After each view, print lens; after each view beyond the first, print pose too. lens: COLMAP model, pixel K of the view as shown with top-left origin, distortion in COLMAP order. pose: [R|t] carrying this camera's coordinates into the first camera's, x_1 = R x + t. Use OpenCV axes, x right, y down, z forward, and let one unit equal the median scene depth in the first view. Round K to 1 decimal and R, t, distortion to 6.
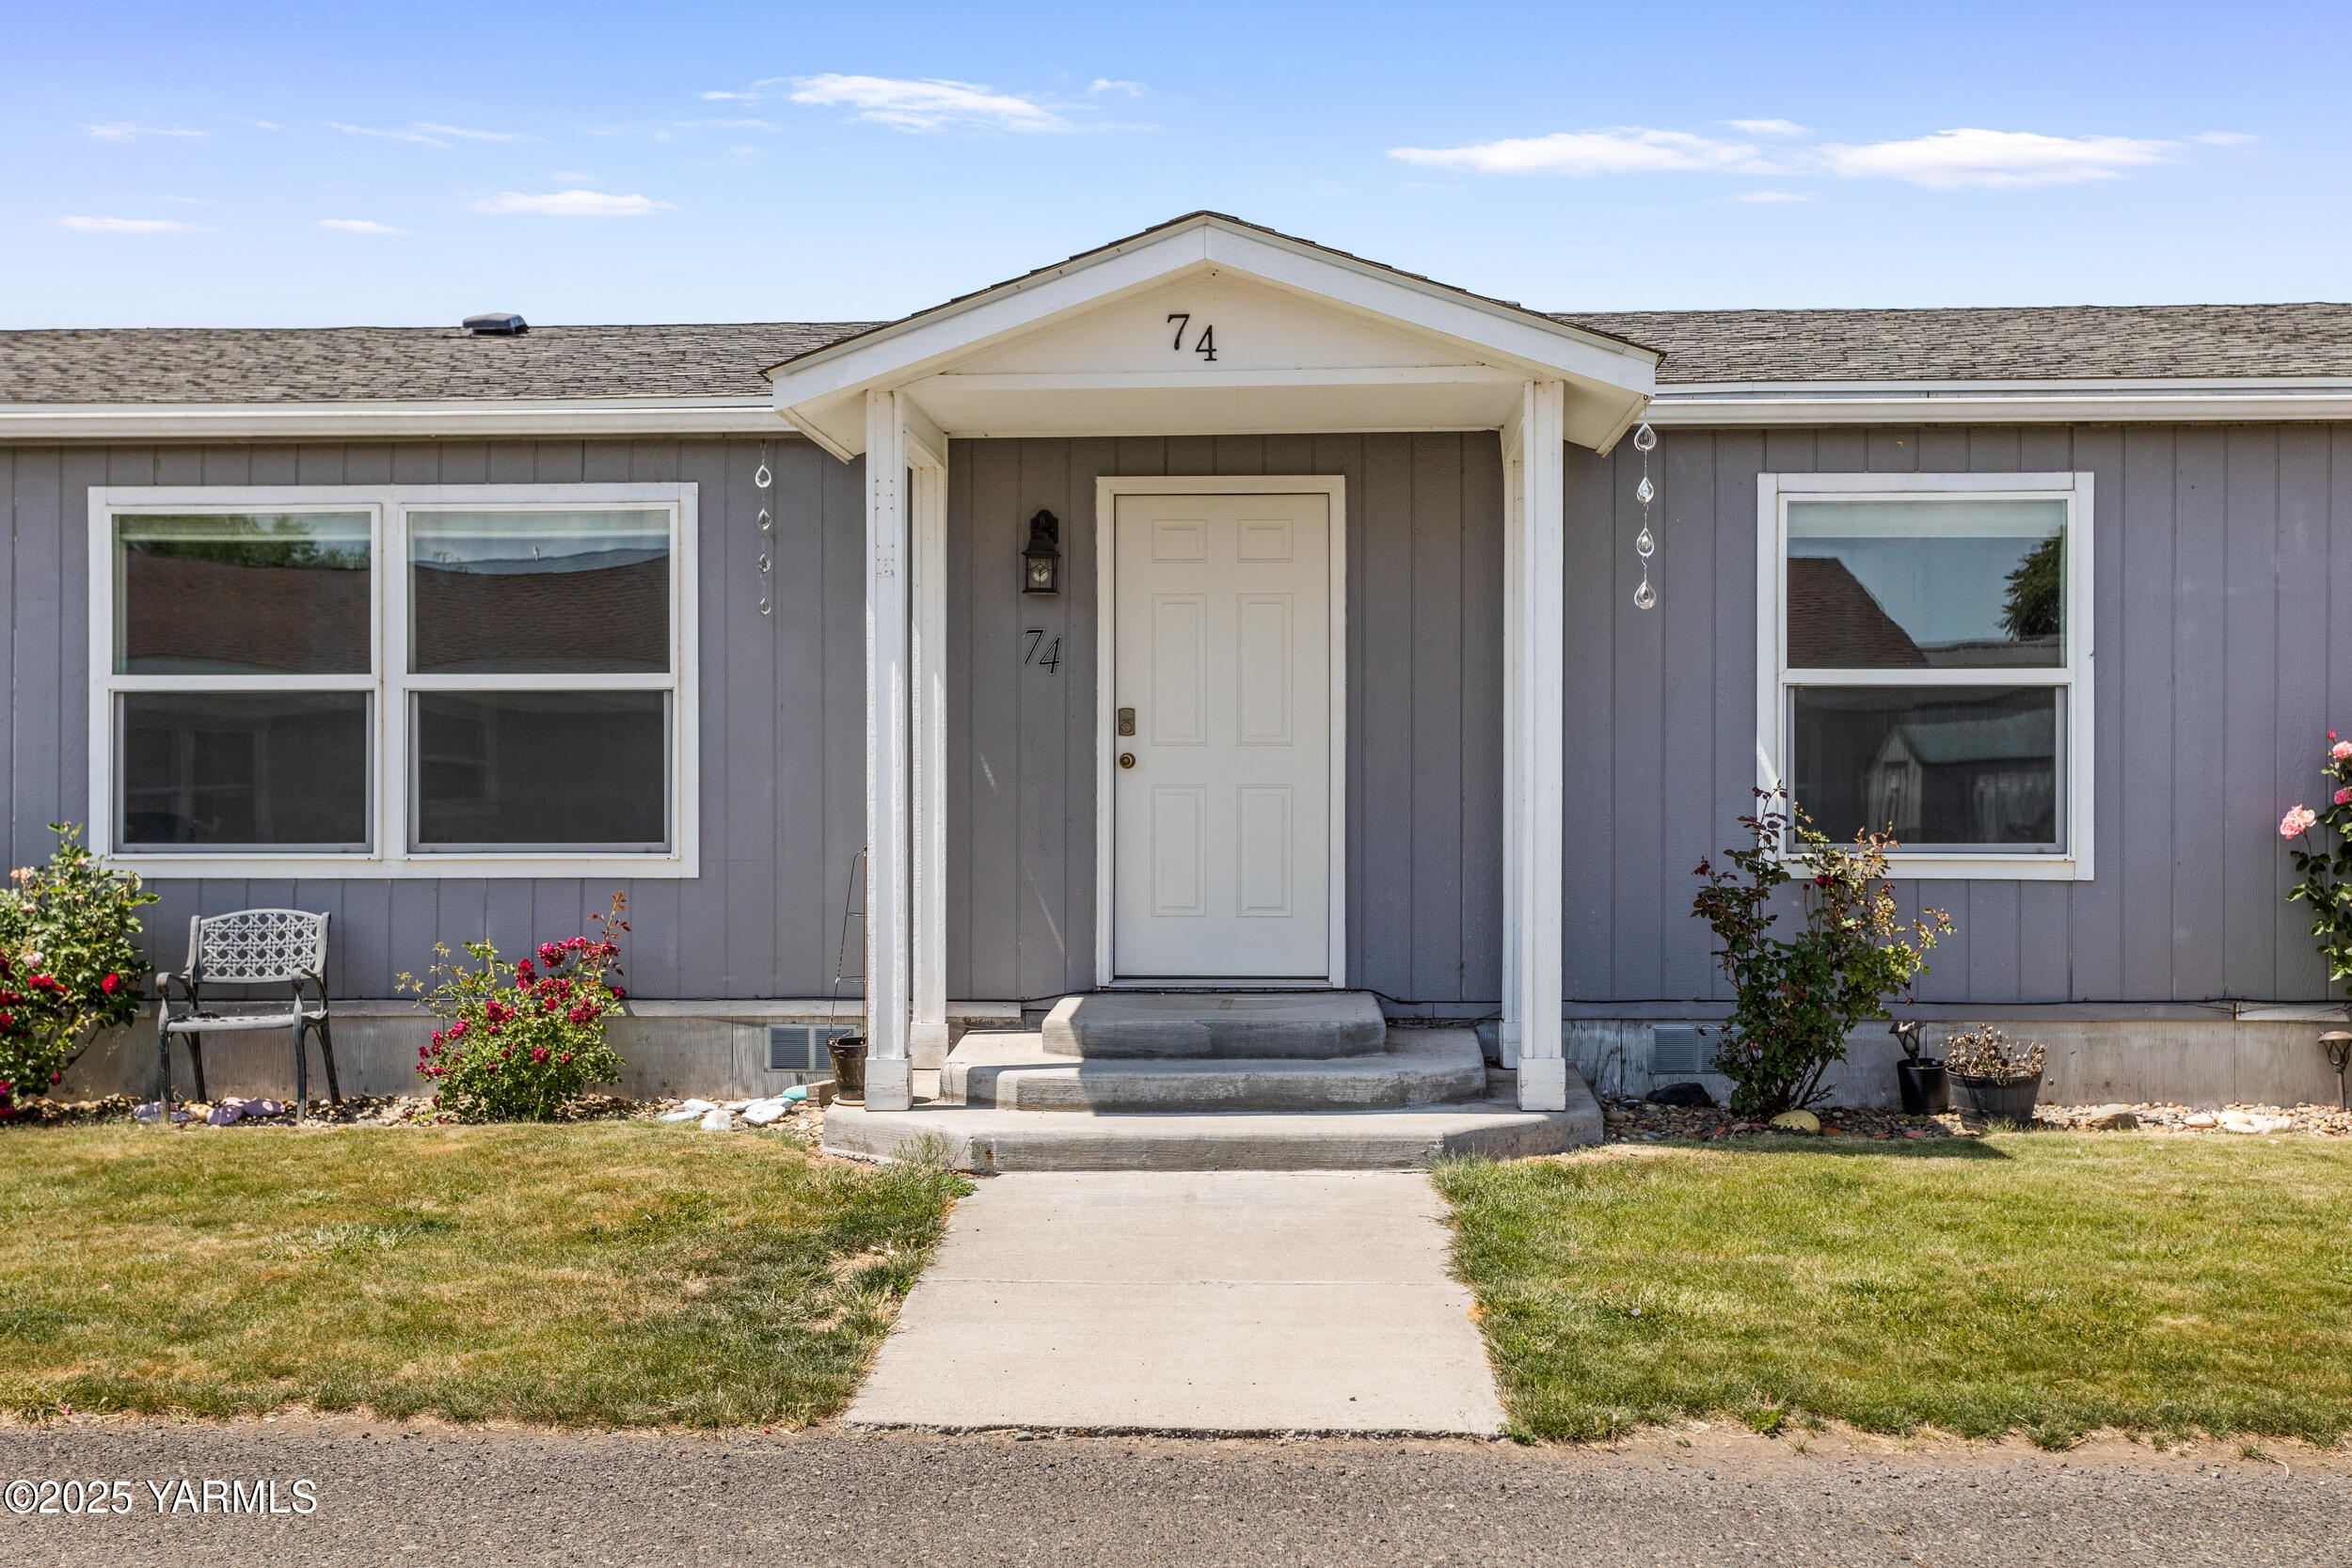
lens RADIAL K [[2696.5, 0, 1173.9], [0, 2696.5, 780.7], [0, 0, 1]] dist [0.019529, 0.000000]
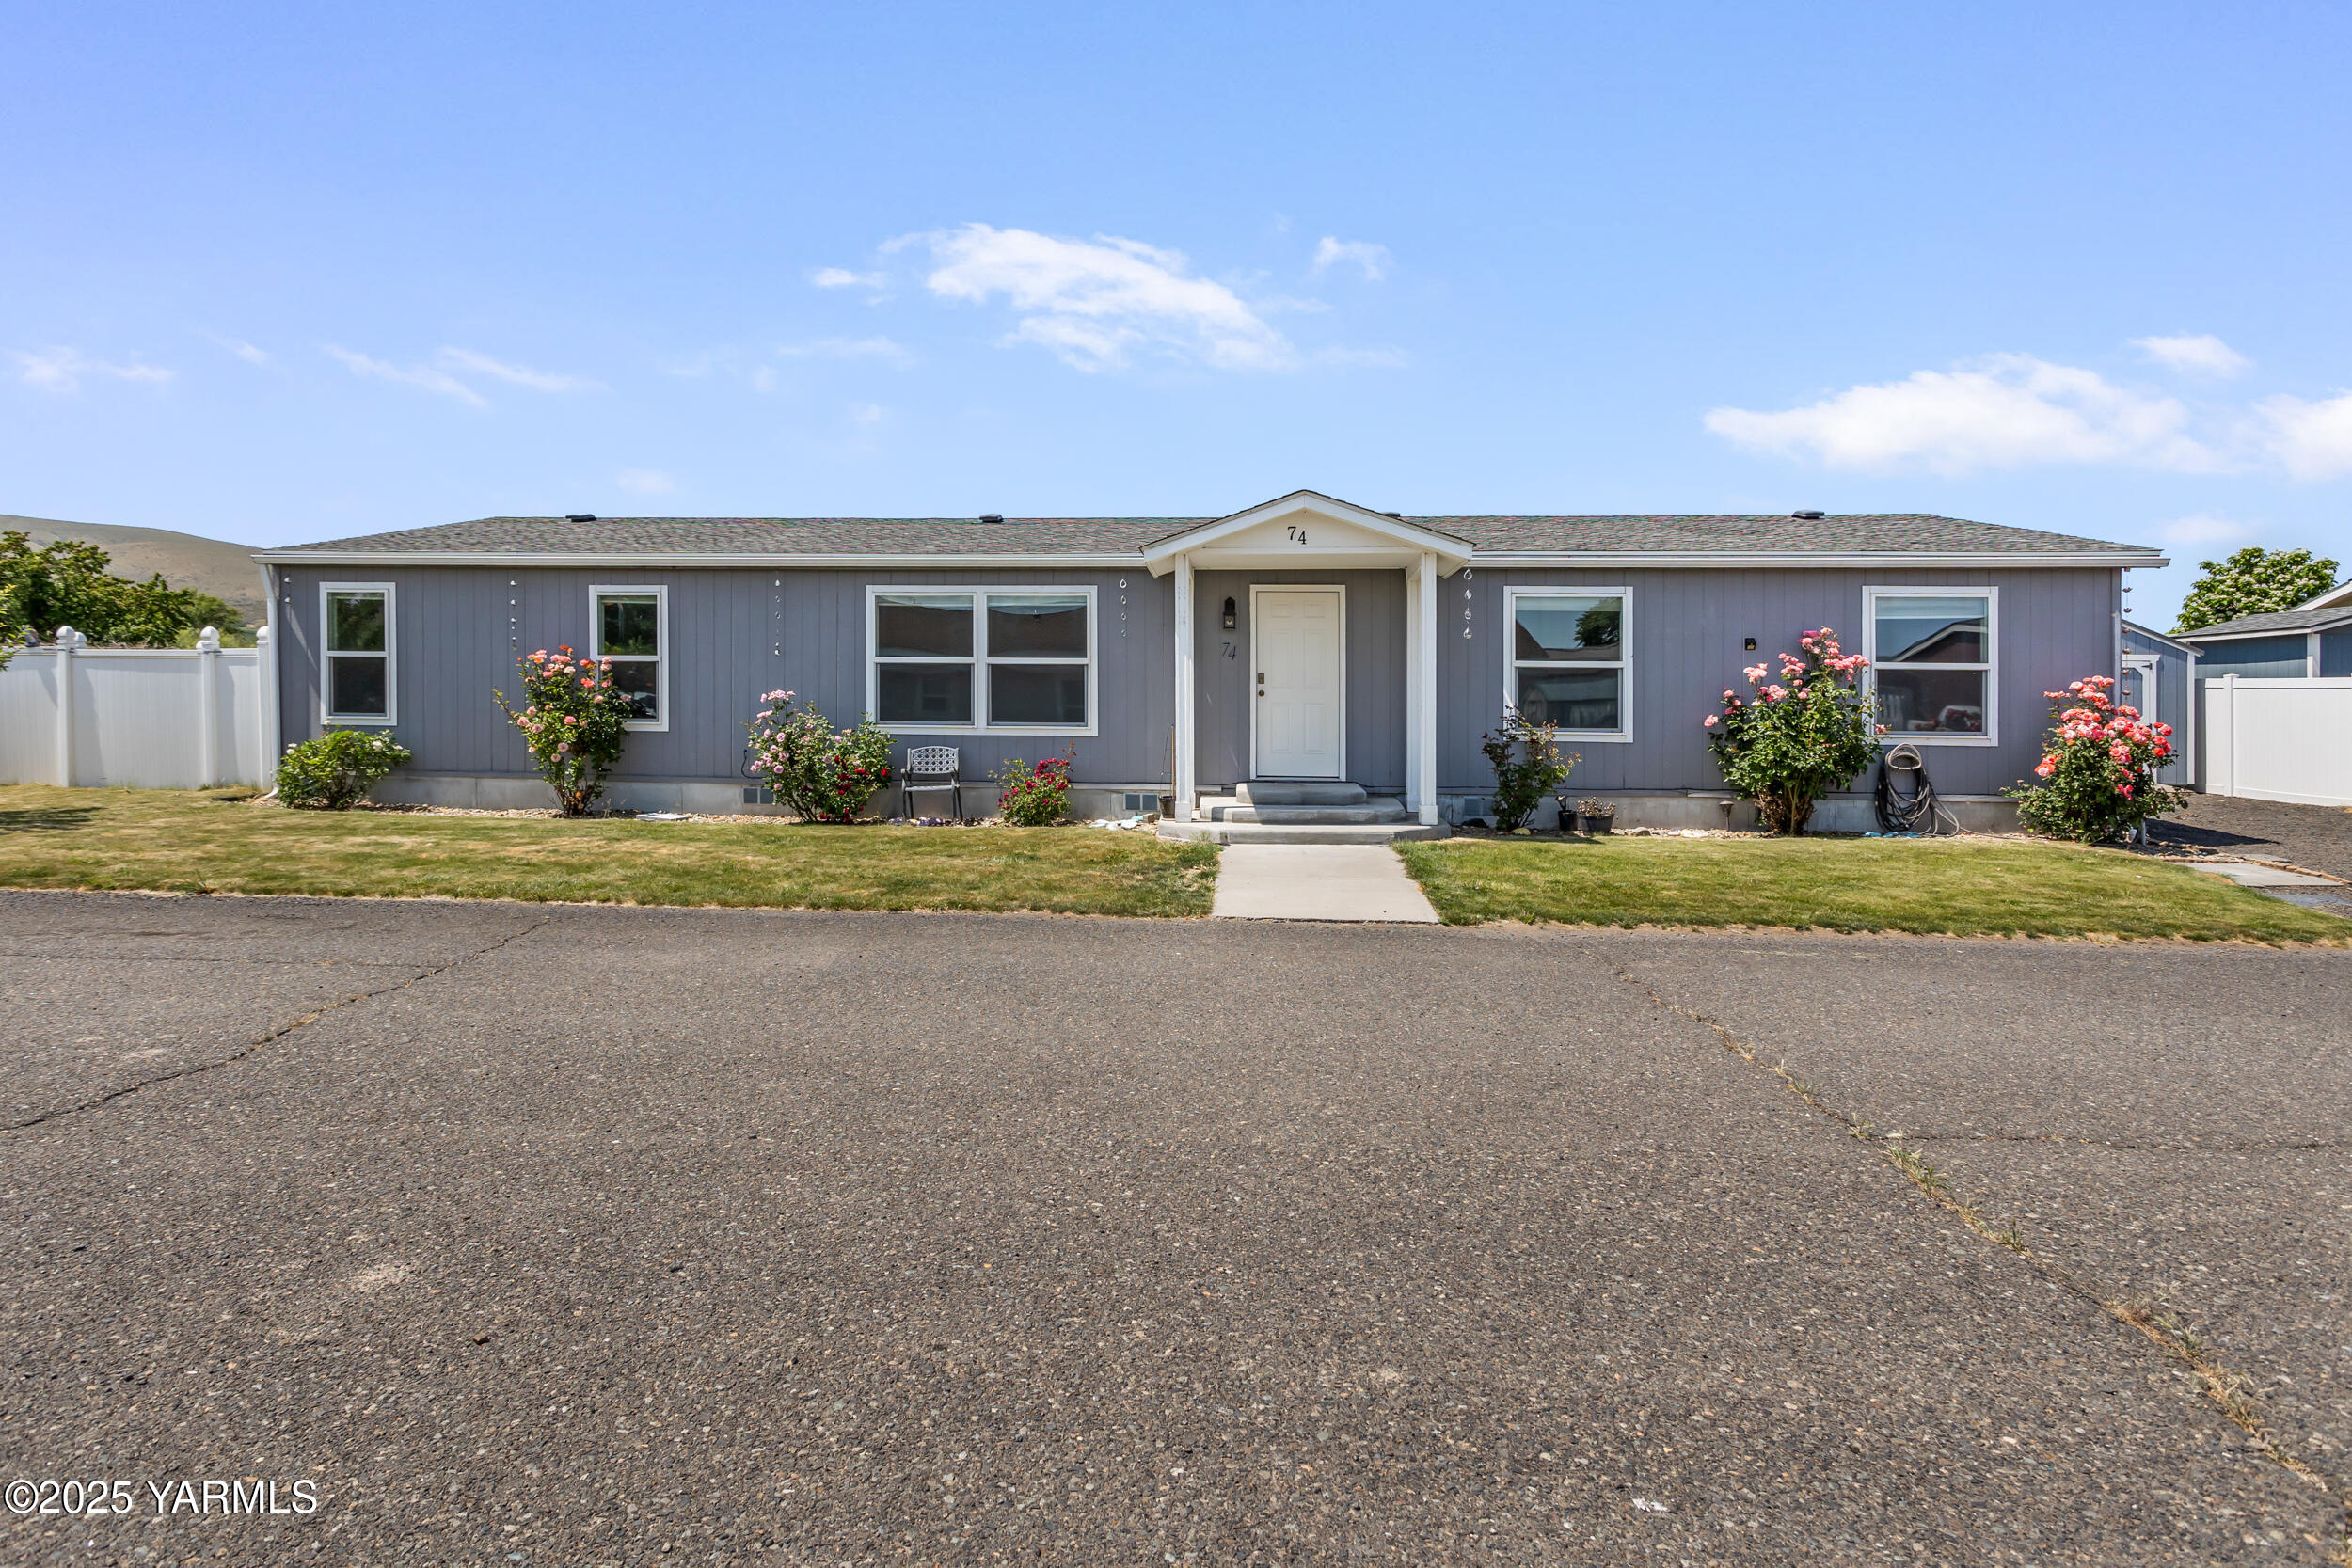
lens RADIAL K [[1125.1, 0, 1224.7], [0, 1125.1, 682.0], [0, 0, 1]] dist [0.002056, -0.001850]
pose [[0.999850, 0.010486, -0.013792, -0.042844], [-0.010752, 0.999755, -0.019333, 0.003263], [0.013586, 0.019479, 0.999718, -0.101394]]
